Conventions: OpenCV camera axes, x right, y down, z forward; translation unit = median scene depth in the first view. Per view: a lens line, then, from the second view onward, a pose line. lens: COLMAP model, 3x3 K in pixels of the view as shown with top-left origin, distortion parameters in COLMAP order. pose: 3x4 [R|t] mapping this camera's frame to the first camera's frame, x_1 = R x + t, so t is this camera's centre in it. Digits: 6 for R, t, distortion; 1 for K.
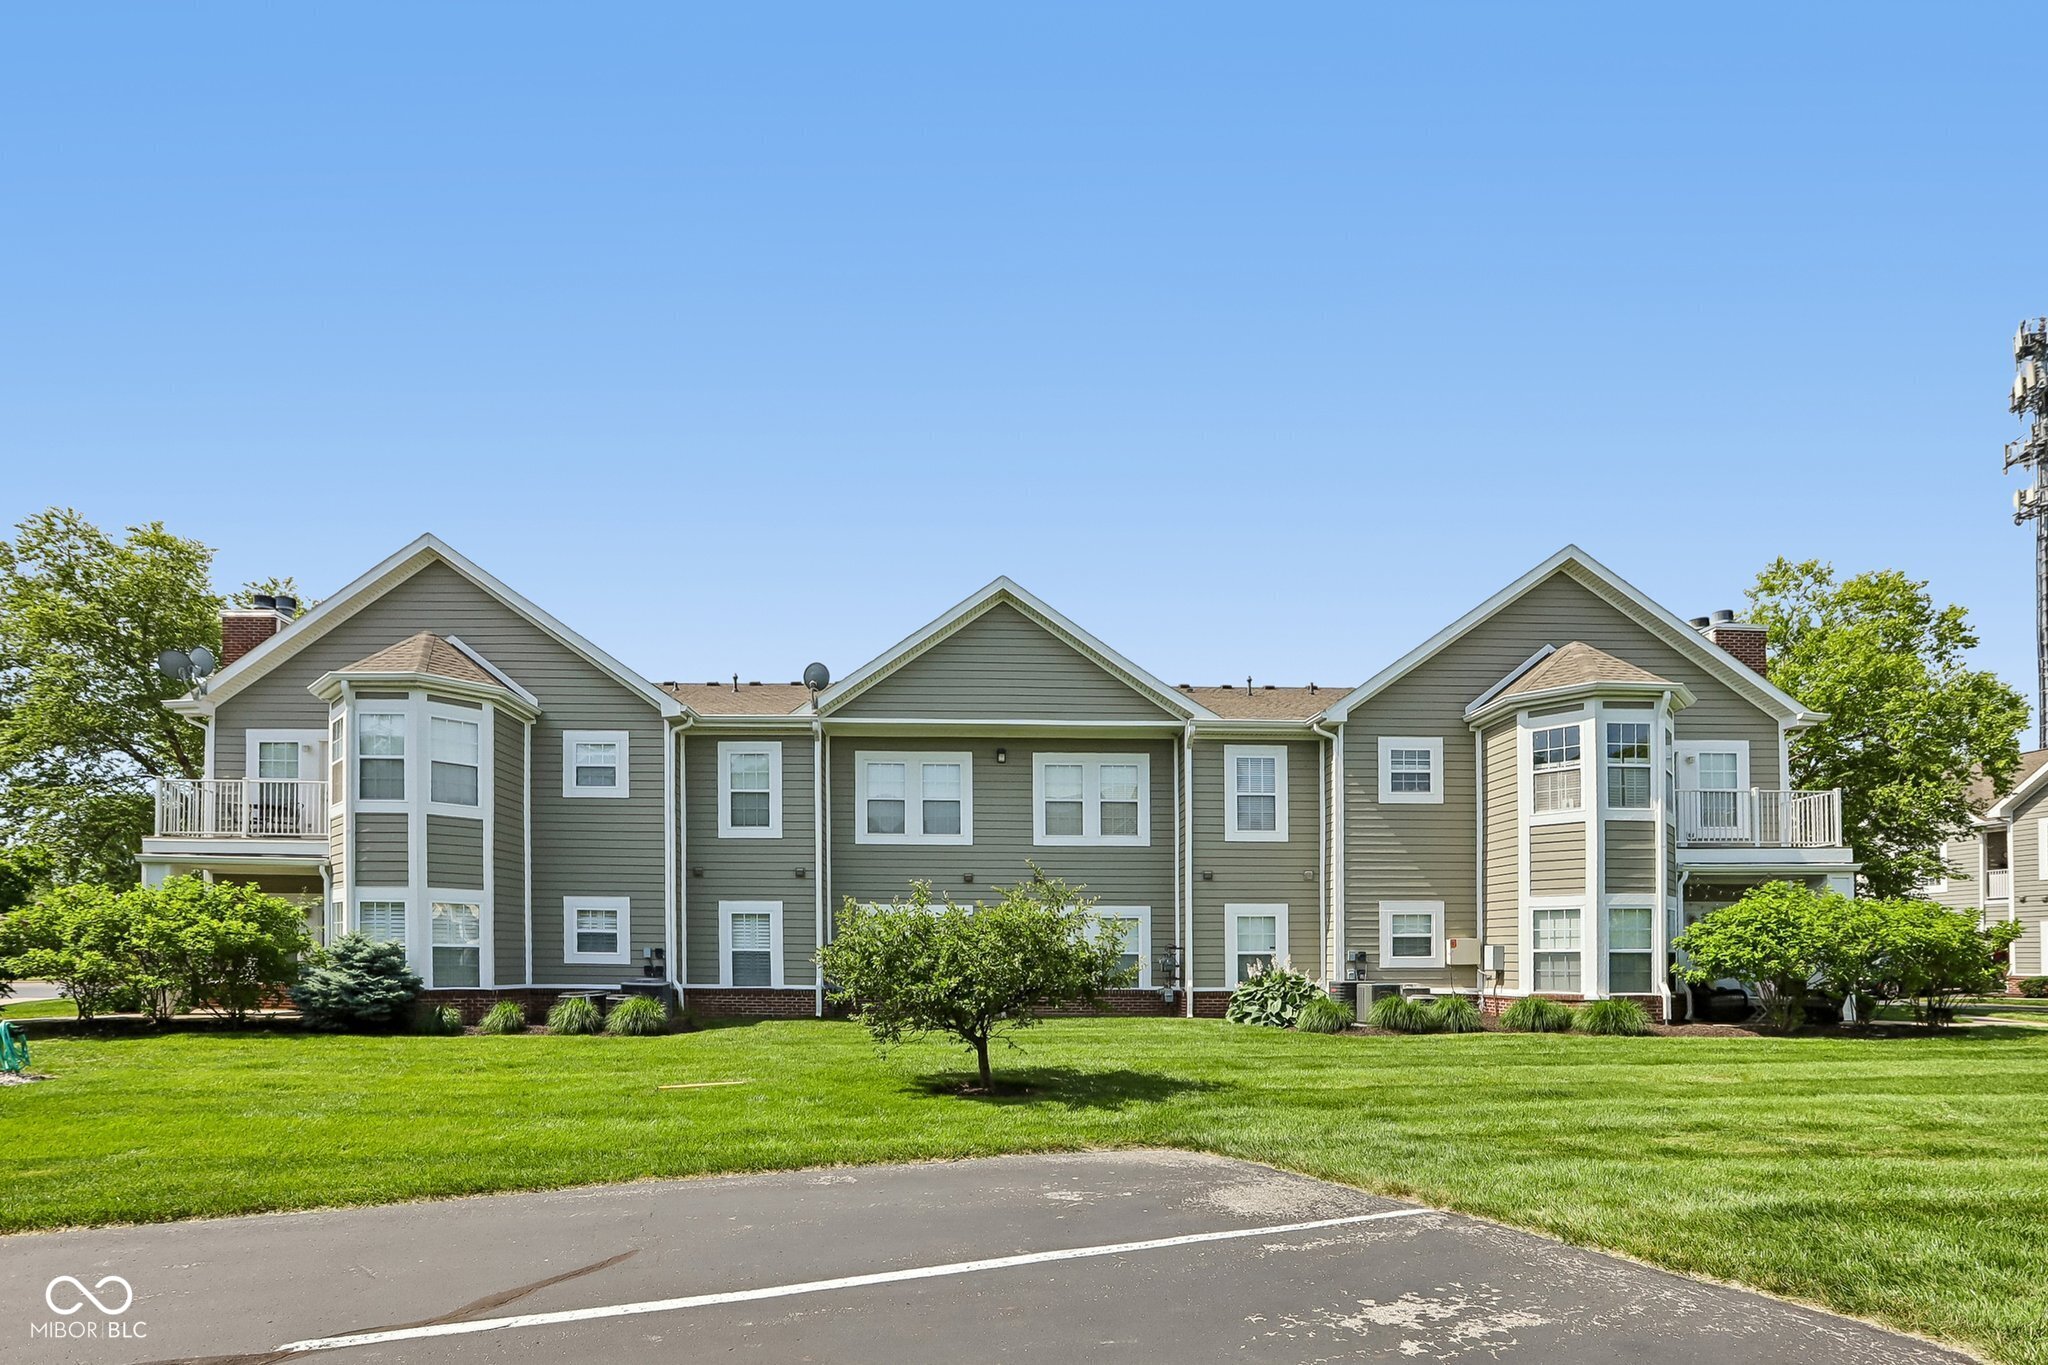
lens RADIAL K [[963.2, 0, 1035.3], [0, 963.2, 741.2], [0, 0, 1]] dist [-0.022425, 0.003860]
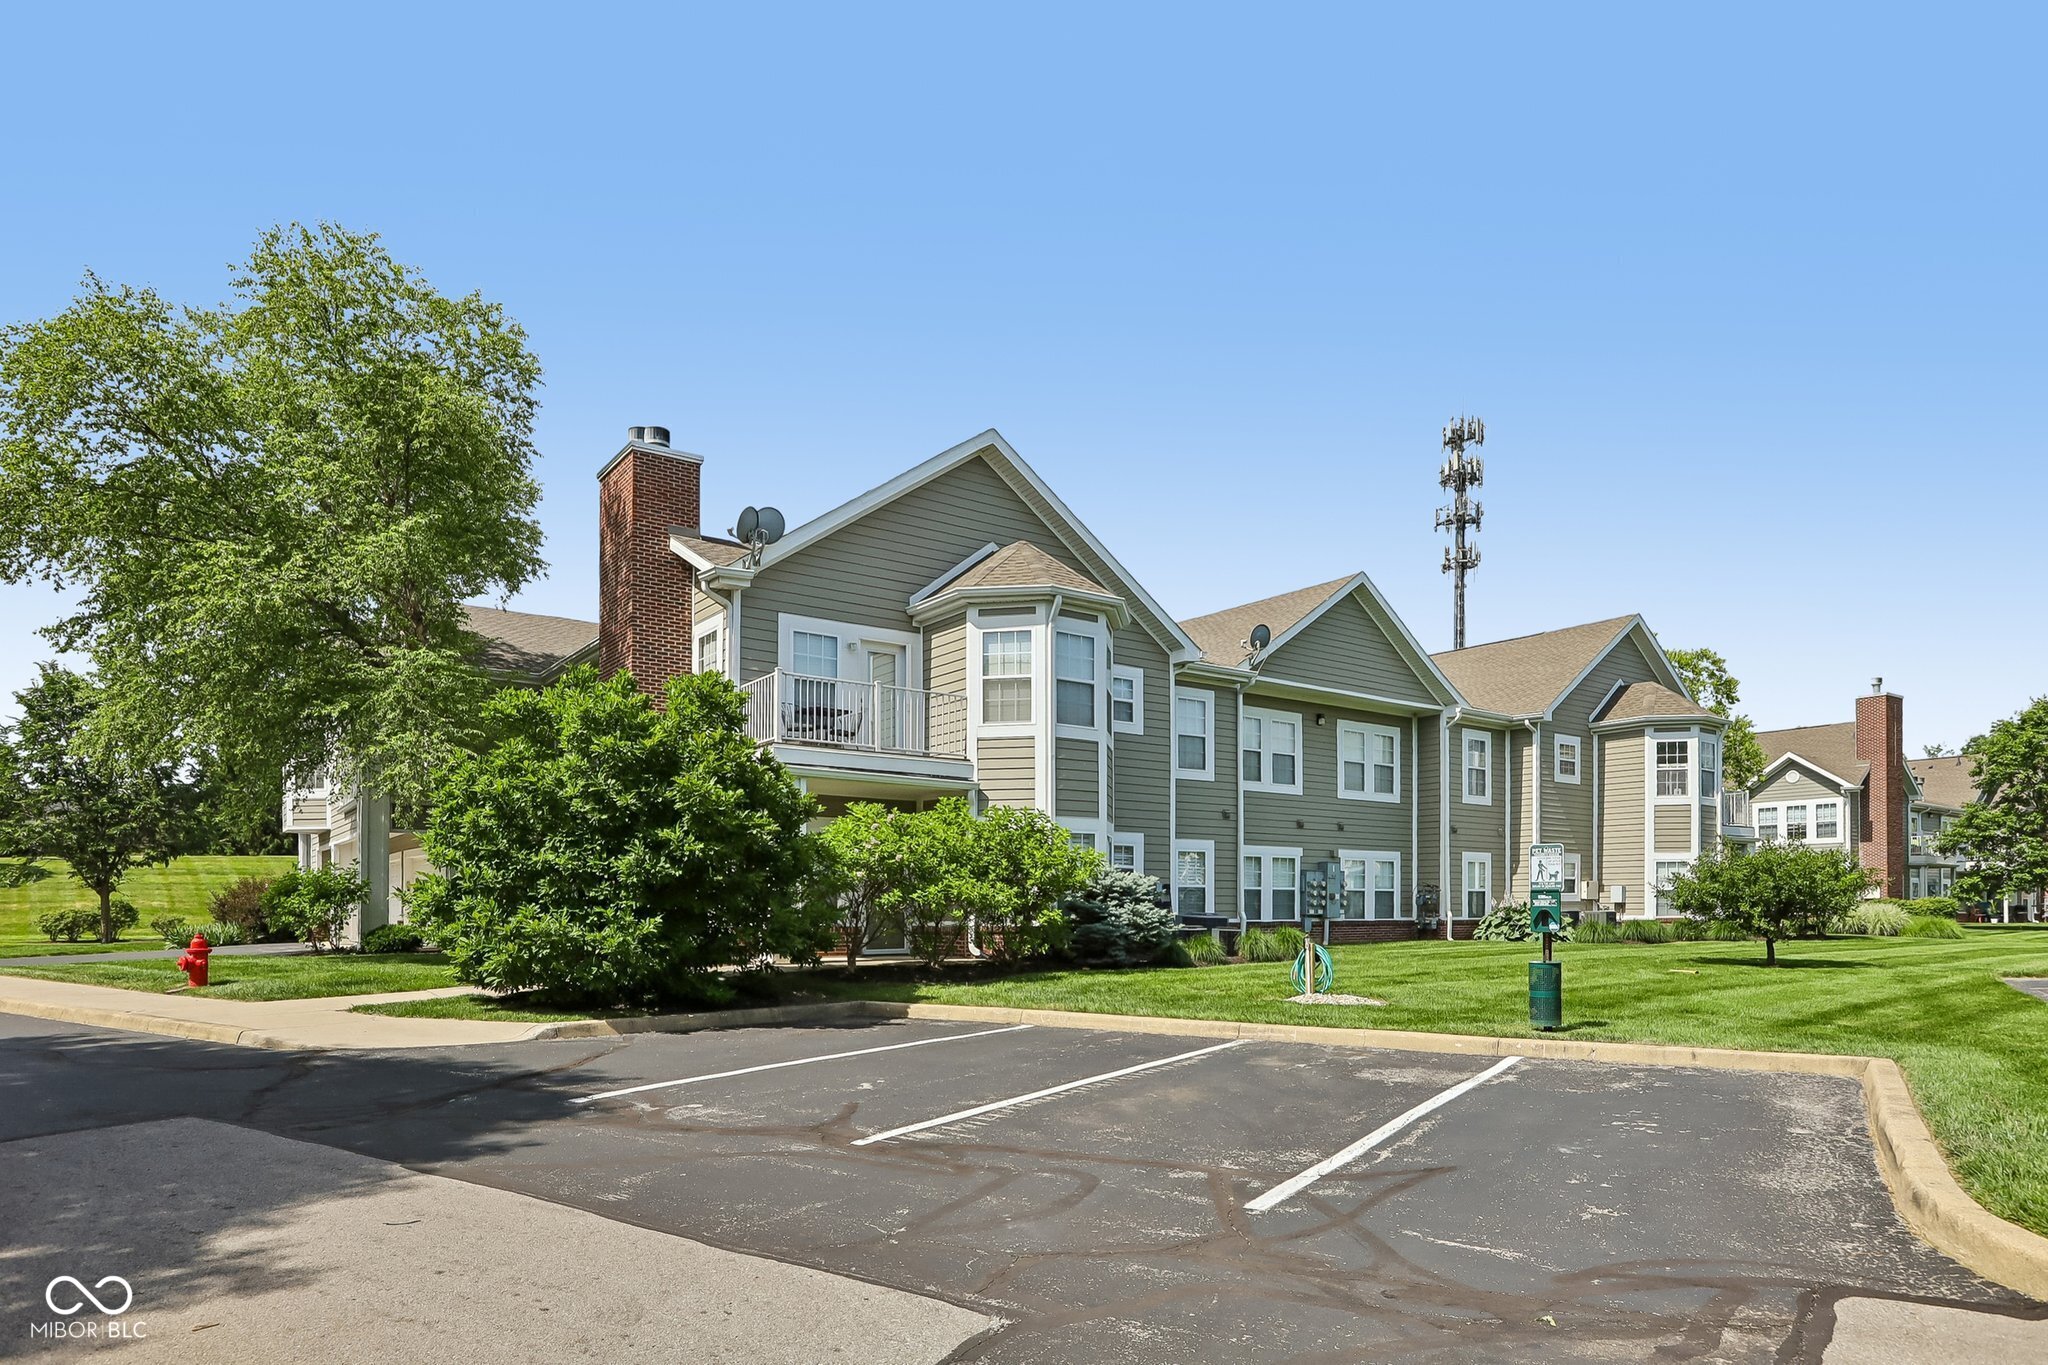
lens RADIAL K [[1147.2, 0, 1035.6], [0, 1147.2, 631.6], [0, 0, 1]] dist [0.008138, -0.003055]
pose [[0.815240, 0.129258, 0.564514, -1.188910], [-0.116148, 0.991461, -0.059282, 0.034998], [-0.567356, -0.017239, 0.823292, 0.065550]]
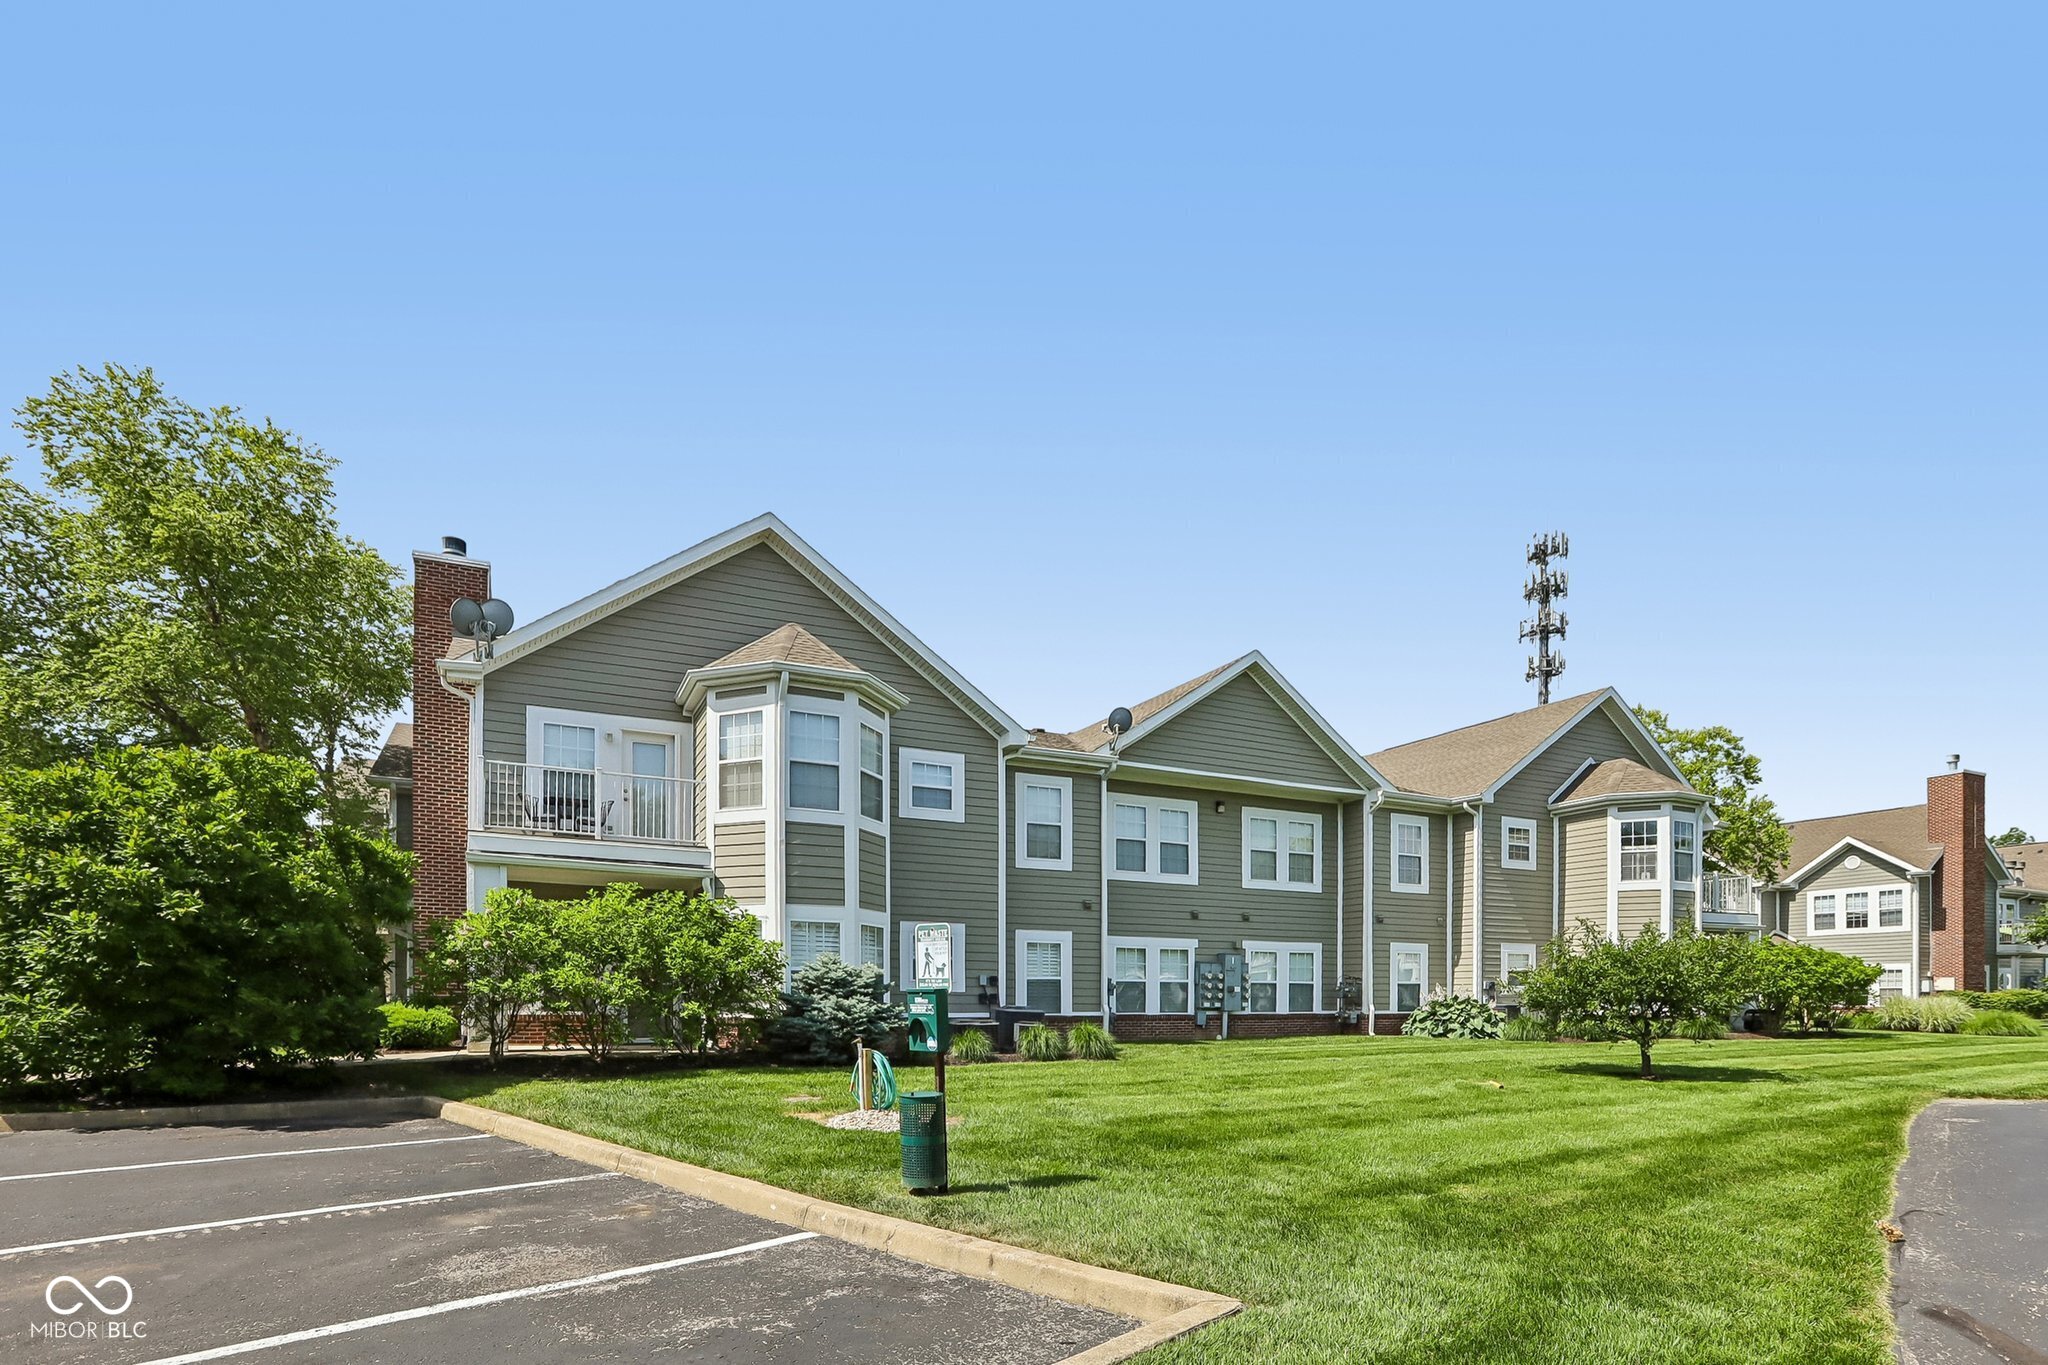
lens RADIAL K [[963.2, 0, 995.8], [0, 963.2, 786.5], [0, 0, 1]] dist [-0.022425, 0.003860]
pose [[0.917343, 0.085353, 0.388839, -0.764284], [-0.086595, 0.996140, -0.014367, 0.032836], [-0.388564, -0.020492, 0.921194, 0.077538]]
